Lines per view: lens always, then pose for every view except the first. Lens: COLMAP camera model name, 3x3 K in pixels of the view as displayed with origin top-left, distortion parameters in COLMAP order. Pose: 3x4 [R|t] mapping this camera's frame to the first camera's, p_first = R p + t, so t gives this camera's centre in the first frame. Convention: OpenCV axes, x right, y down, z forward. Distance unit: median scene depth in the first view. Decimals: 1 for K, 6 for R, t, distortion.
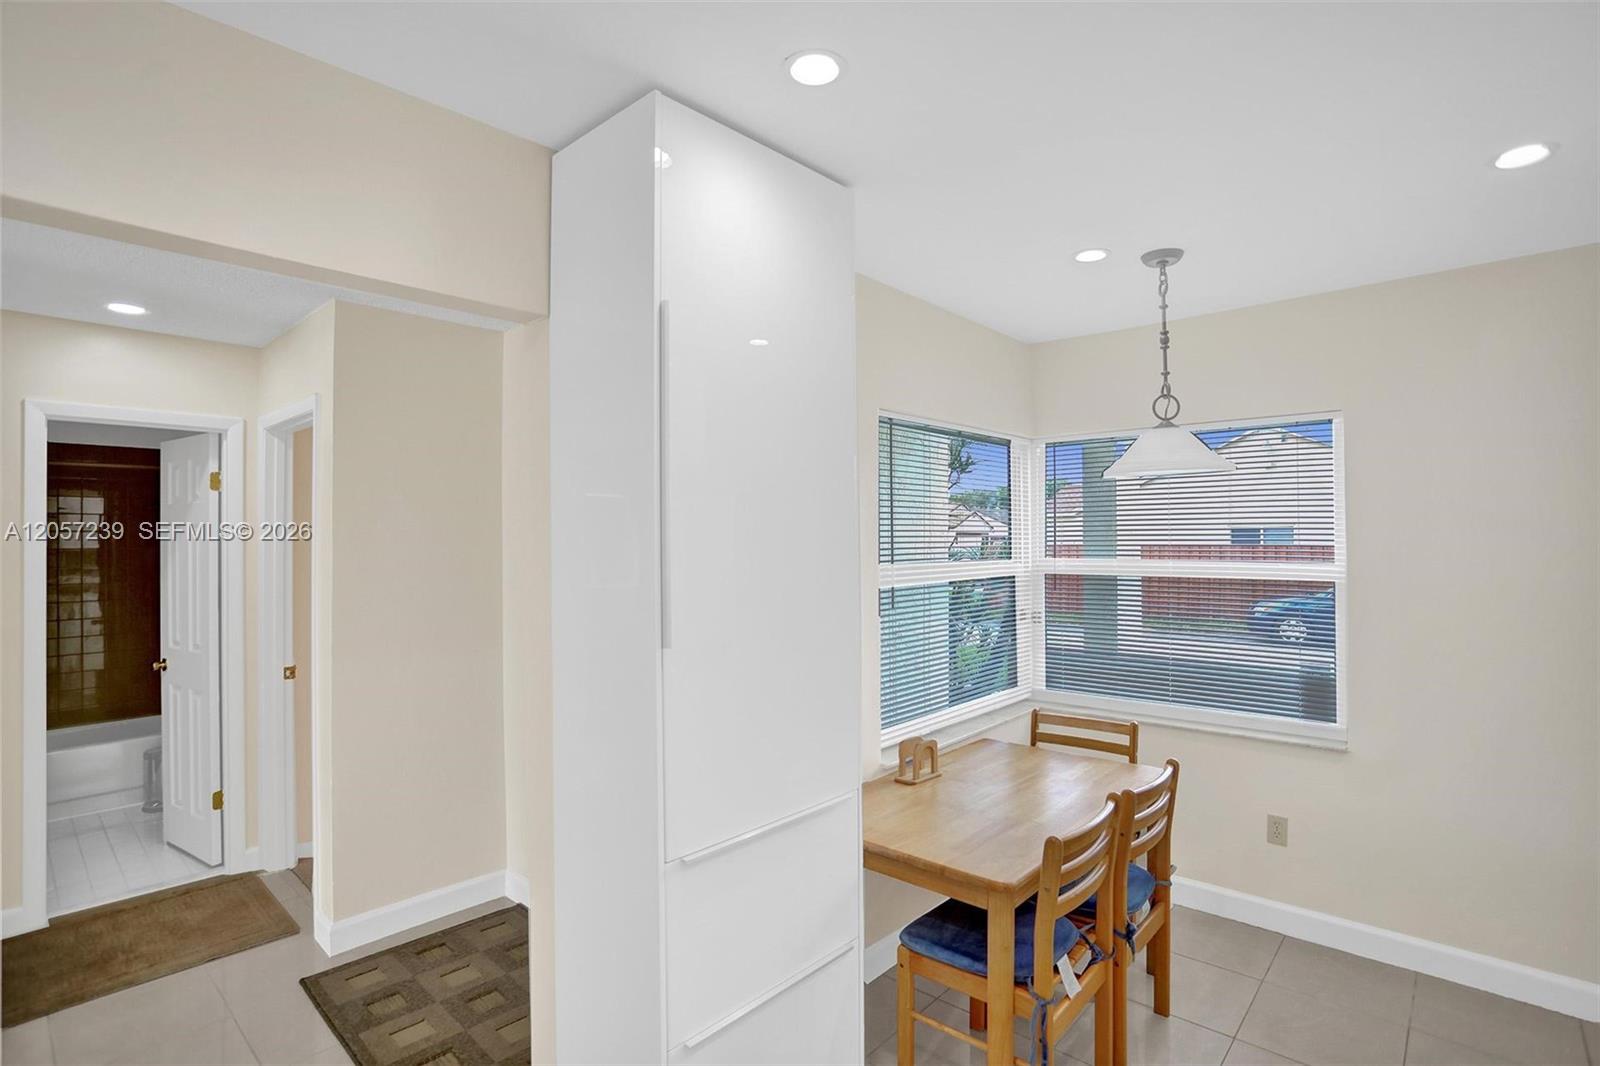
lens RADIAL K [[801.9, 0, 797.1], [0, 801.9, 537.3], [0, 0, 1]] dist [-0.044017, 0.016289]
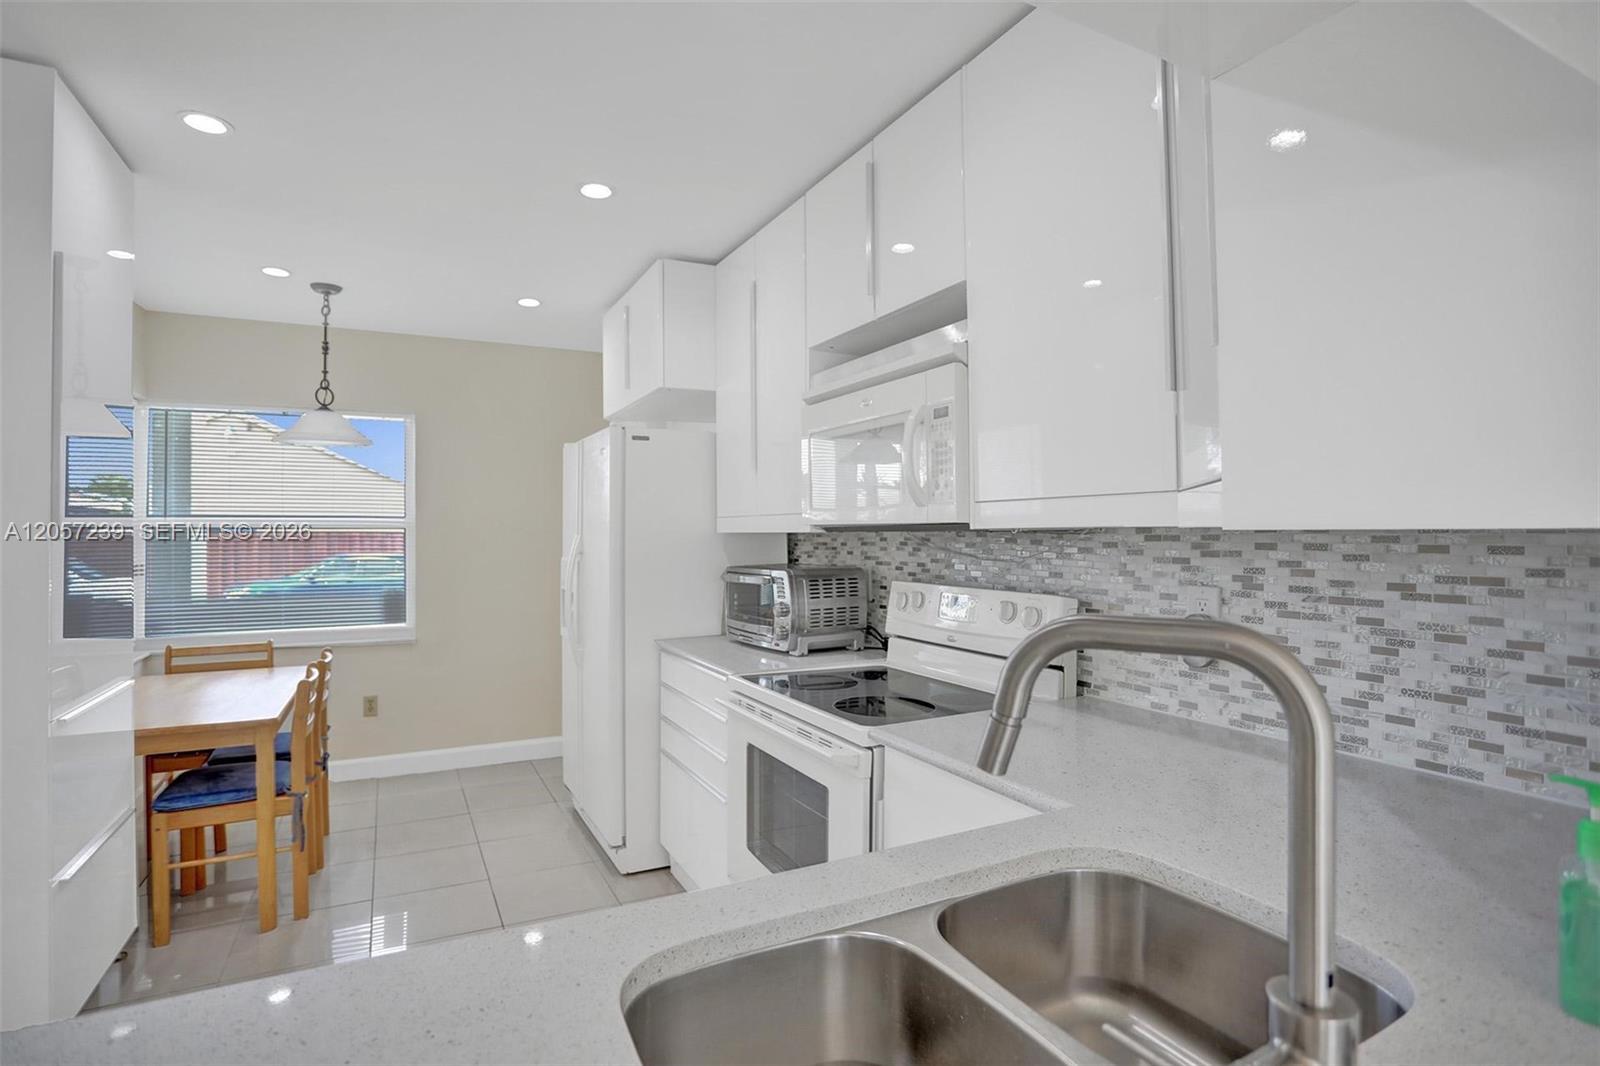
lens RADIAL K [[801.9, 0, 790.8], [0, 801.9, 512.8], [0, 0, 1]] dist [-0.044017, 0.016289]
pose [[0.378979, 0.024265, 0.925087, -0.500812], [-0.002167, 0.999677, -0.025333, 0.073449], [-0.925403, 0.007596, 0.378909, -0.276397]]
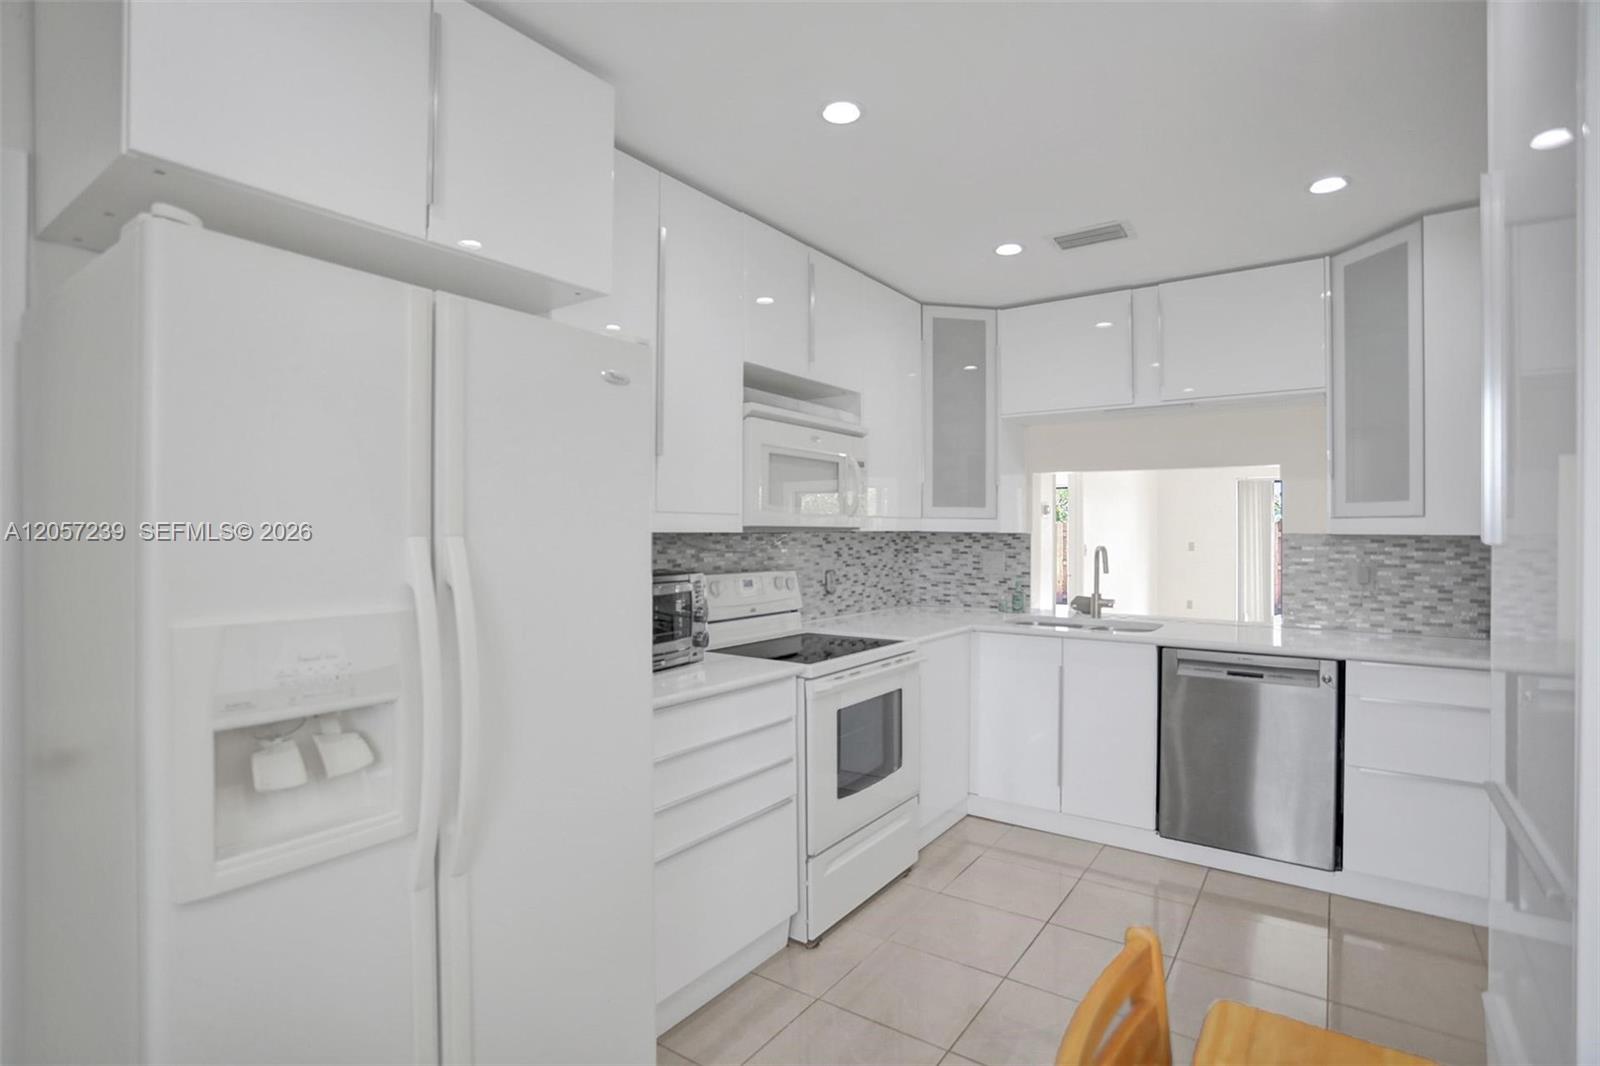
lens RADIAL K [[801.9, 0, 789.1], [0, 801.9, 530.9], [0, 0, 1]] dist [-0.044017, 0.016289]
pose [[-0.995054, 0.003030, -0.099289, 0.492812], [0.003762, 0.999967, -0.007189, 0.079369], [0.099264, -0.007527, -0.995033, 1.167356]]
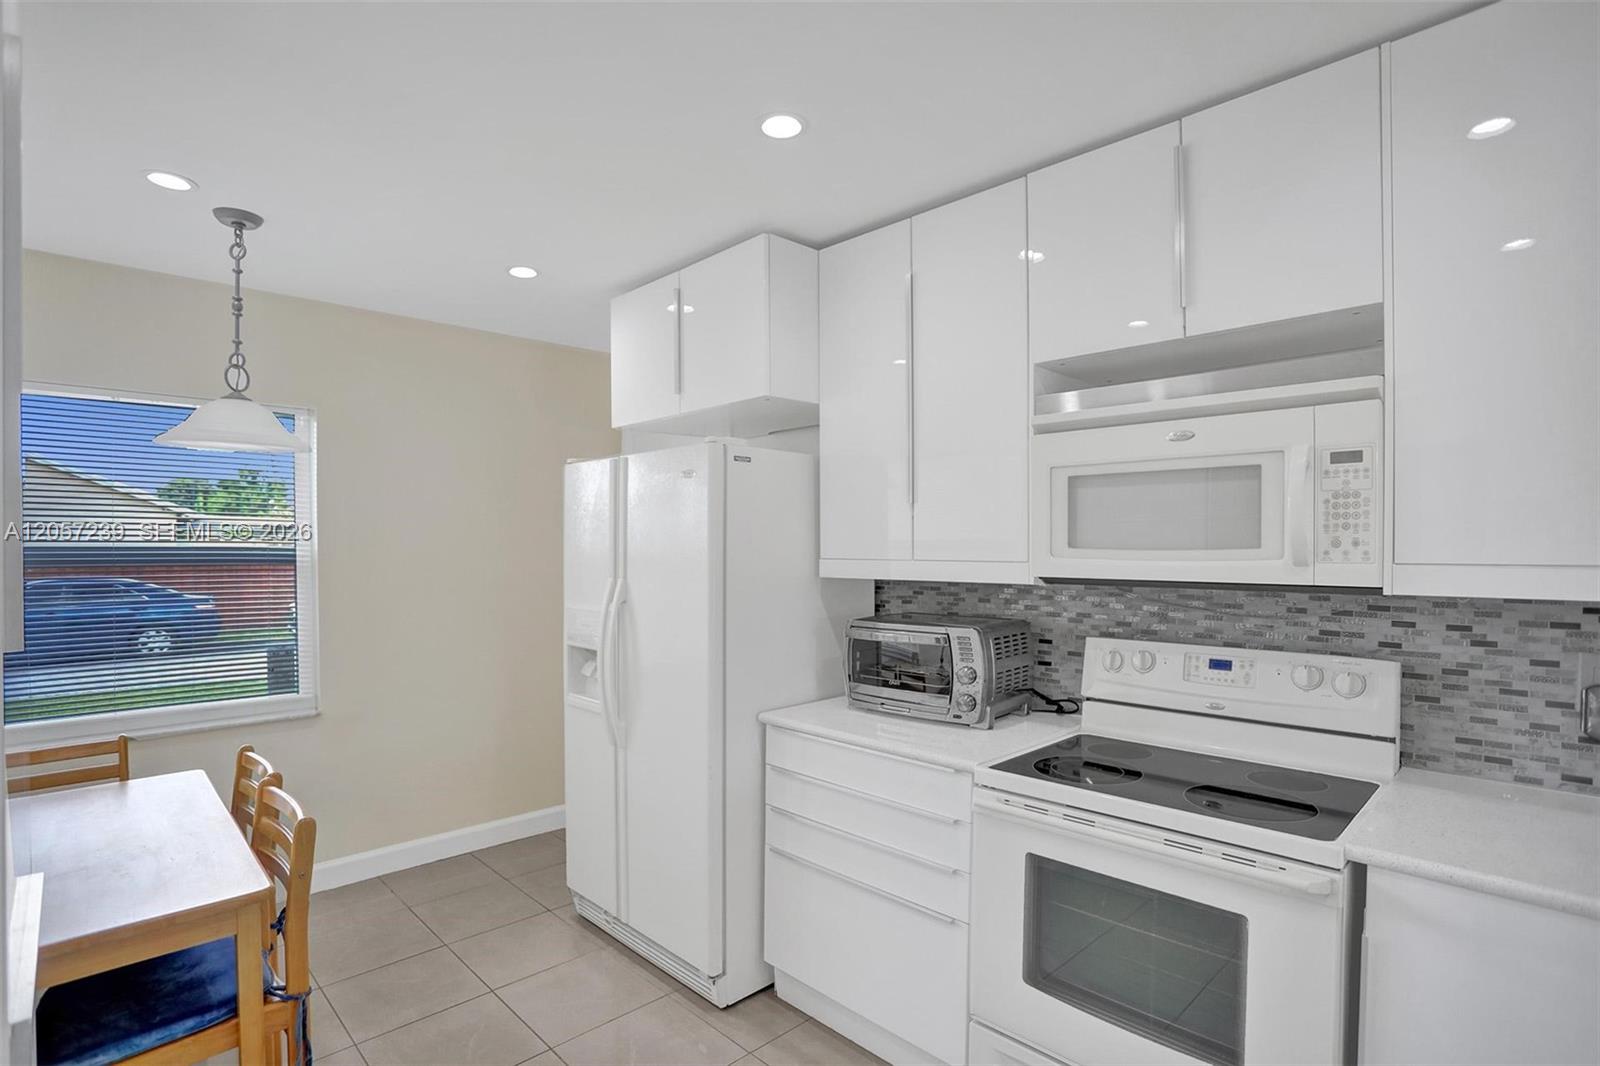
lens RADIAL K [[801.9, 0, 800.4], [0, 801.9, 544.3], [0, 0, 1]] dist [-0.044017, 0.016289]
pose [[0.078637, 0.004553, 0.996893, -0.413682], [-0.004476, 0.999981, -0.004214, 0.035038], [-0.996893, -0.004131, 0.078656, 0.258170]]
